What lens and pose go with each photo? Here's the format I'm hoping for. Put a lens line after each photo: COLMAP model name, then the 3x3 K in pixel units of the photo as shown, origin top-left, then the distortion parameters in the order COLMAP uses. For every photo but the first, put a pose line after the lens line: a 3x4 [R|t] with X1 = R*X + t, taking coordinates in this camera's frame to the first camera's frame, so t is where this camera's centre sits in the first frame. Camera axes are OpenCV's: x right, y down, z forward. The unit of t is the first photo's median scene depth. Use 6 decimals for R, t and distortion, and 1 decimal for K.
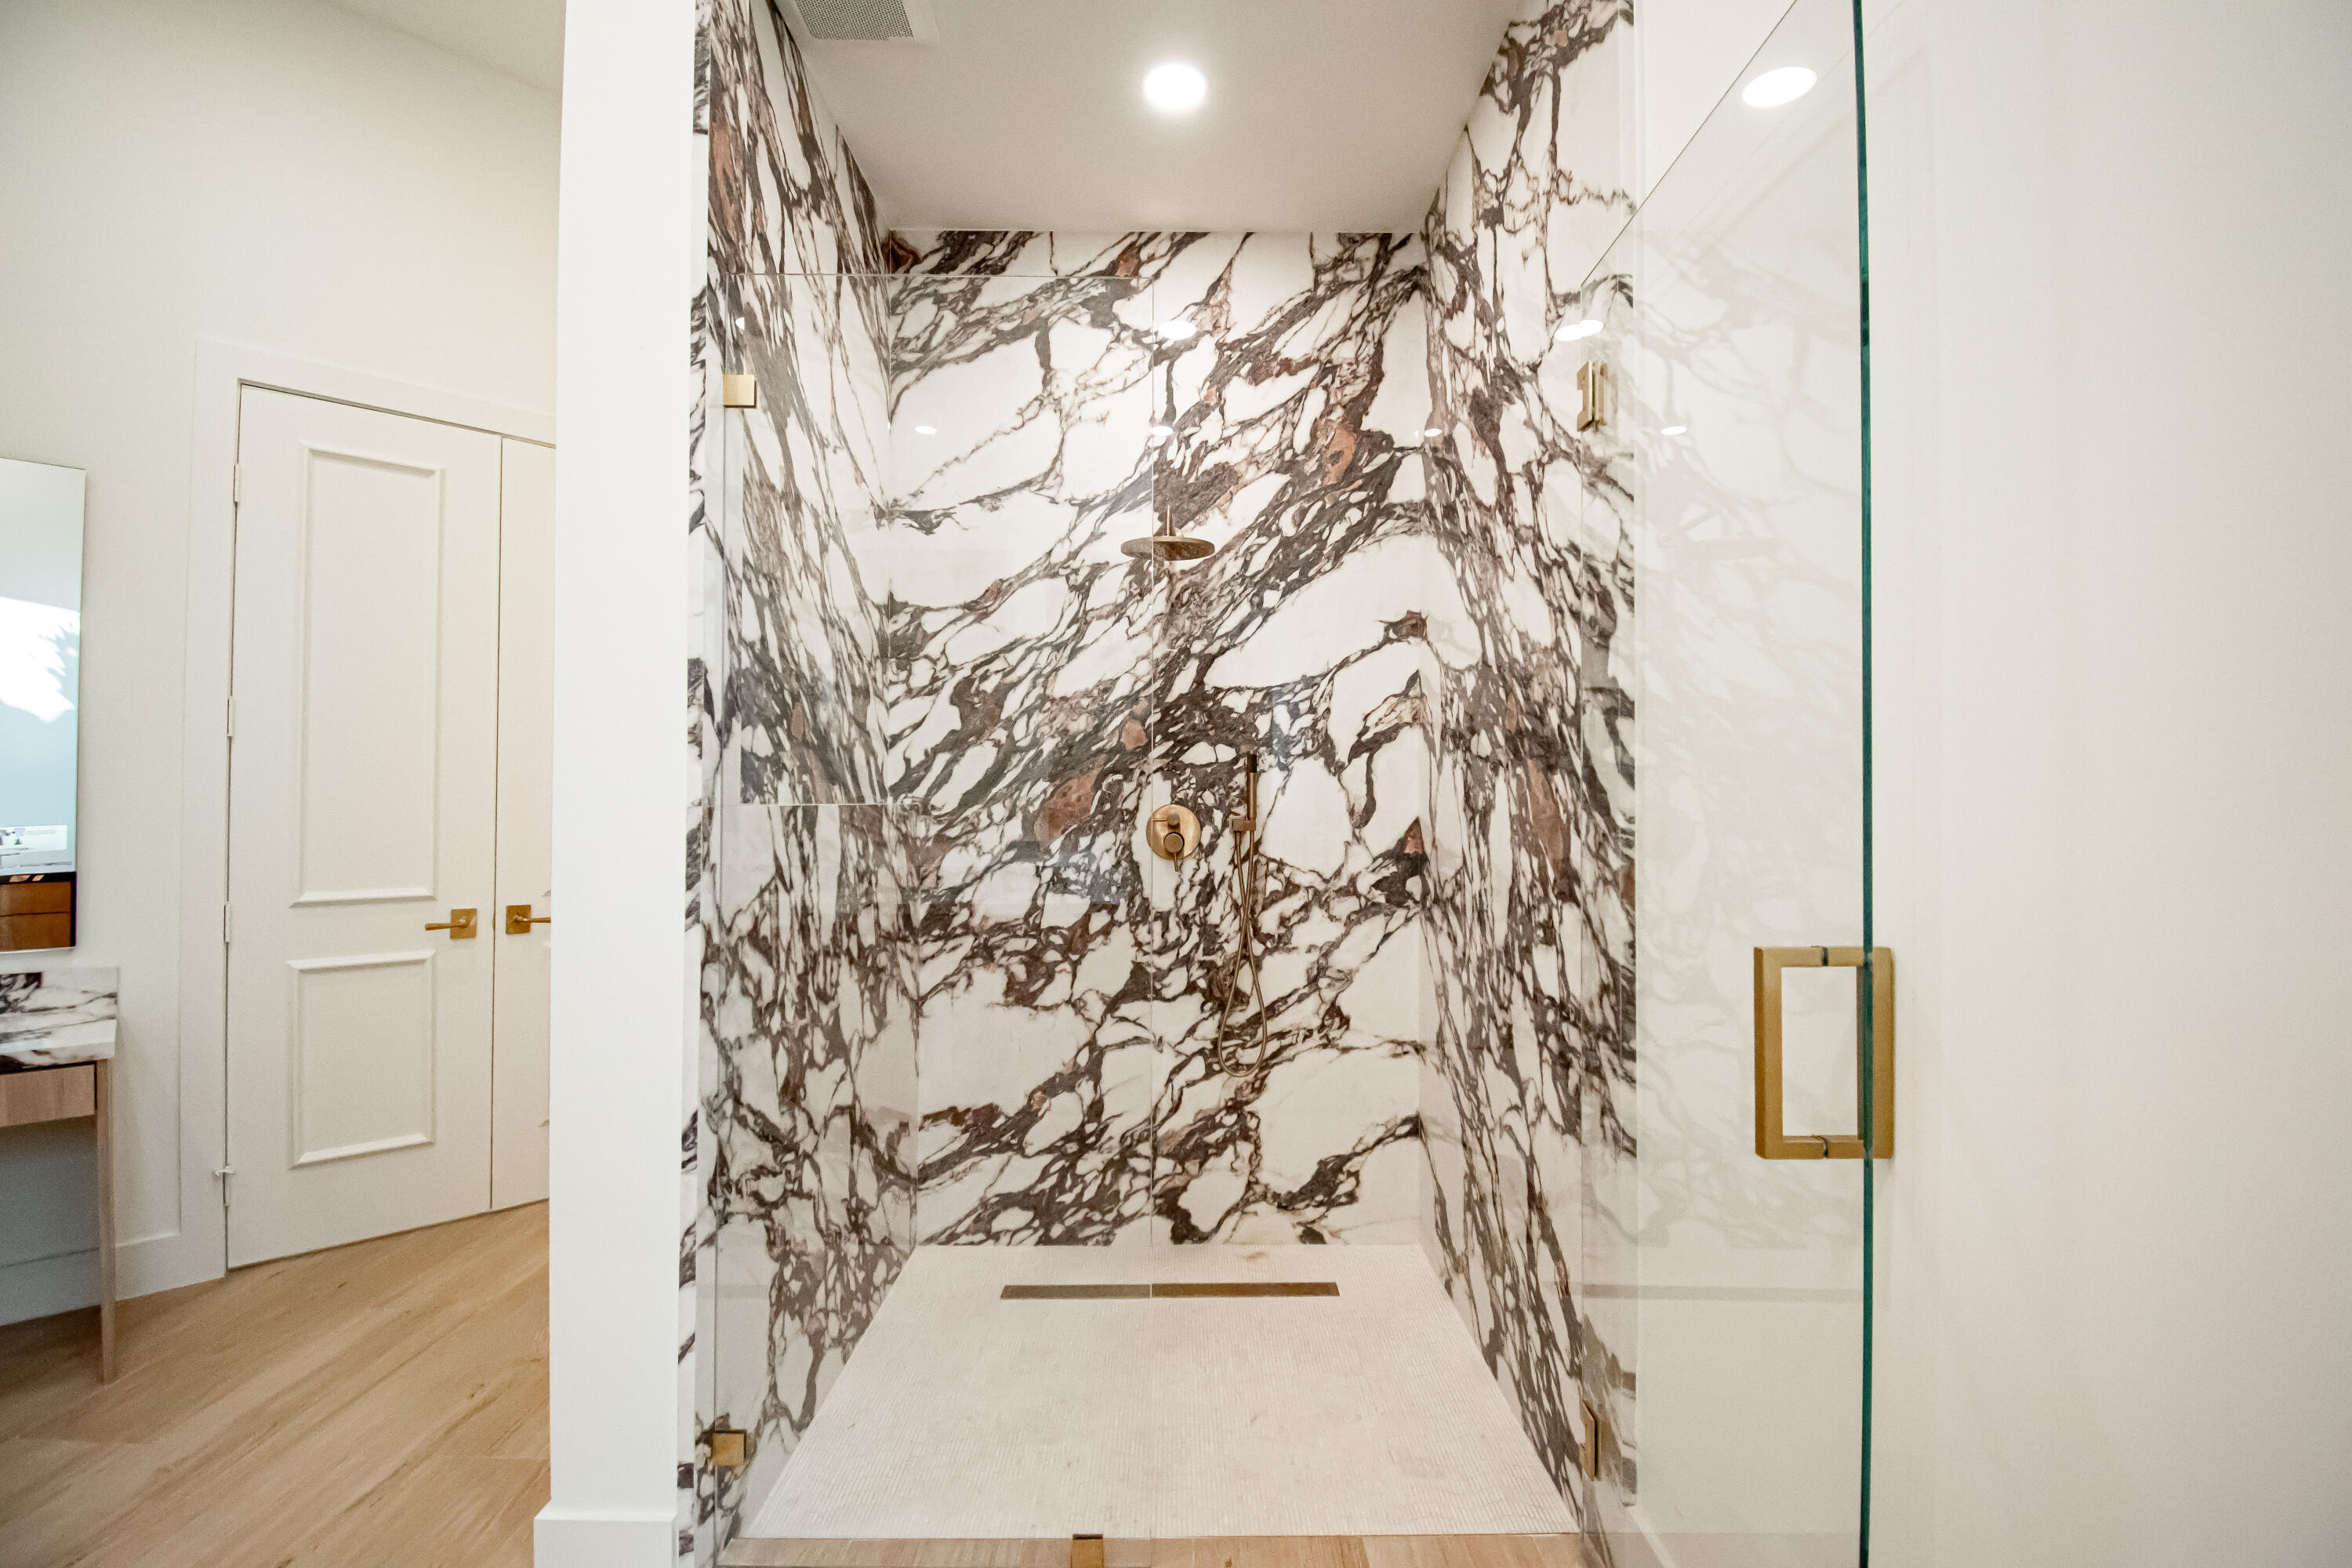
lens RADIAL K [[1033.3, 0, 1186.2], [0, 1033.3, 783.7], [0, 0, 1]] dist [0.021068, -0.023838]
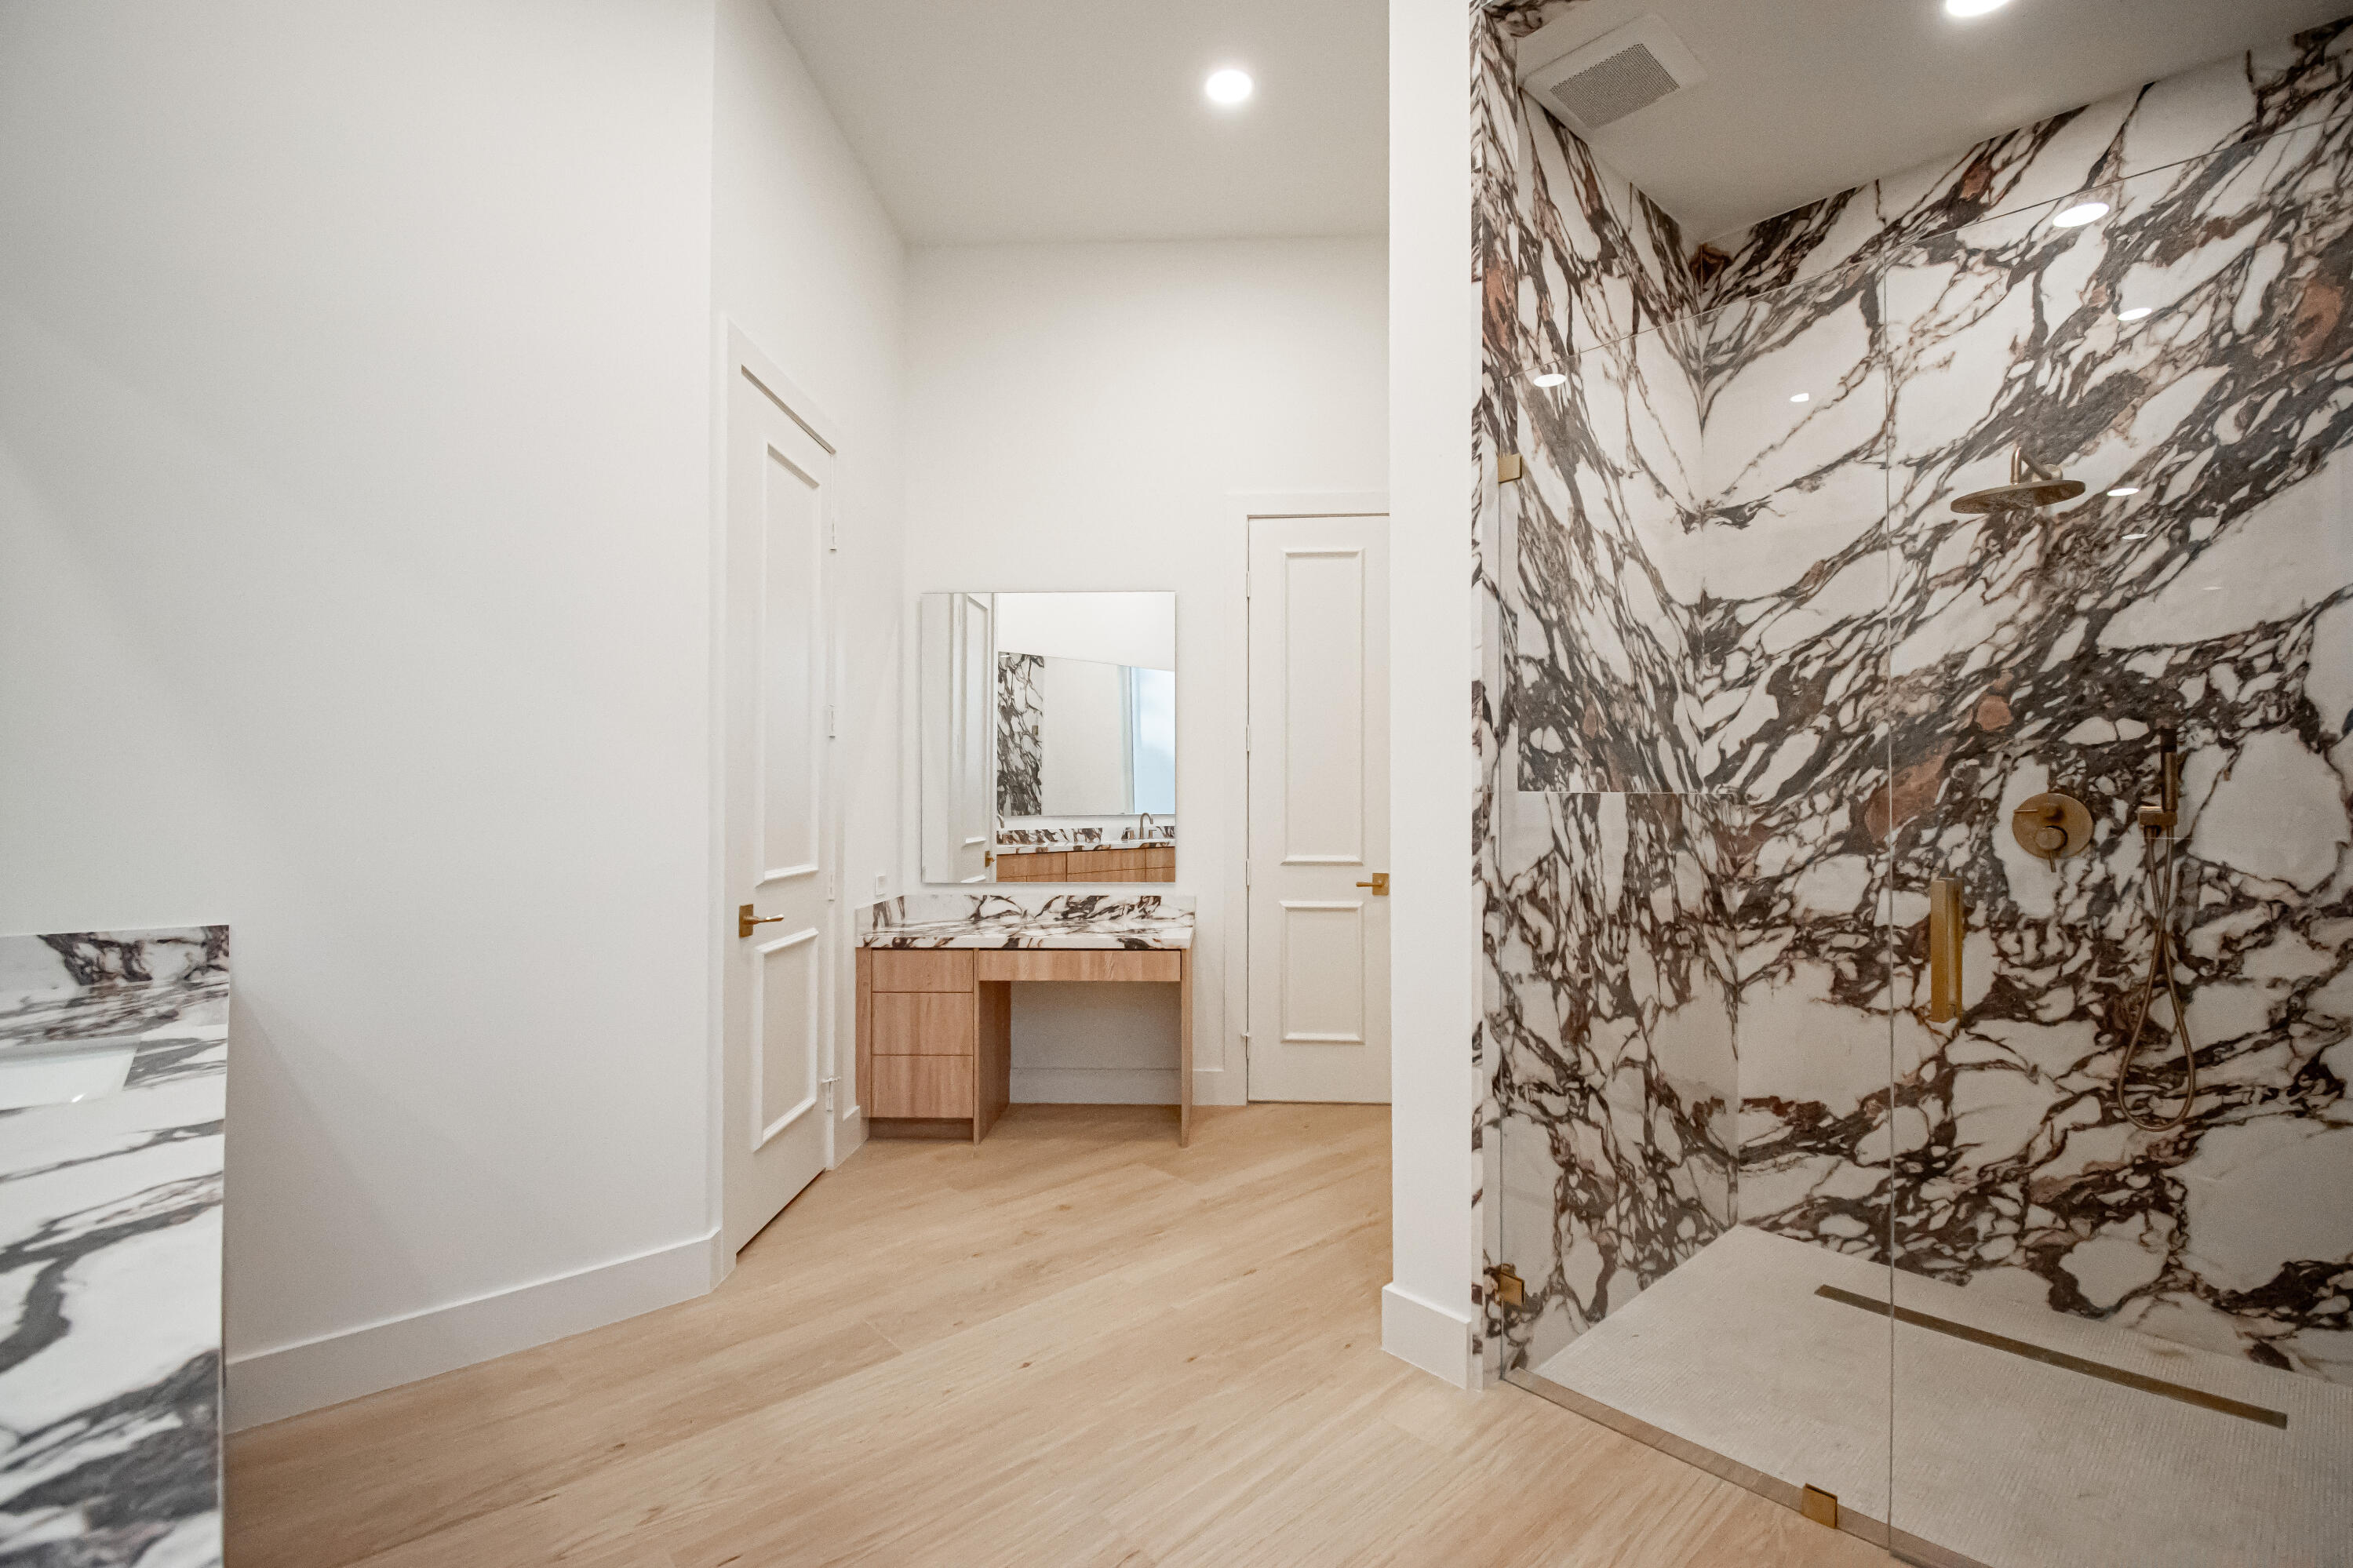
lens RADIAL K [[1033.6, 0, 1186.7], [0, 1033.6, 783.7], [0, 0, 1]] dist [0.021068, -0.023838]
pose [[0.667466, -0.010932, -0.744560, 0.146603], [0.013099, 0.999910, -0.002939, 0.005728], [0.744525, -0.007791, 0.667550, -0.089515]]
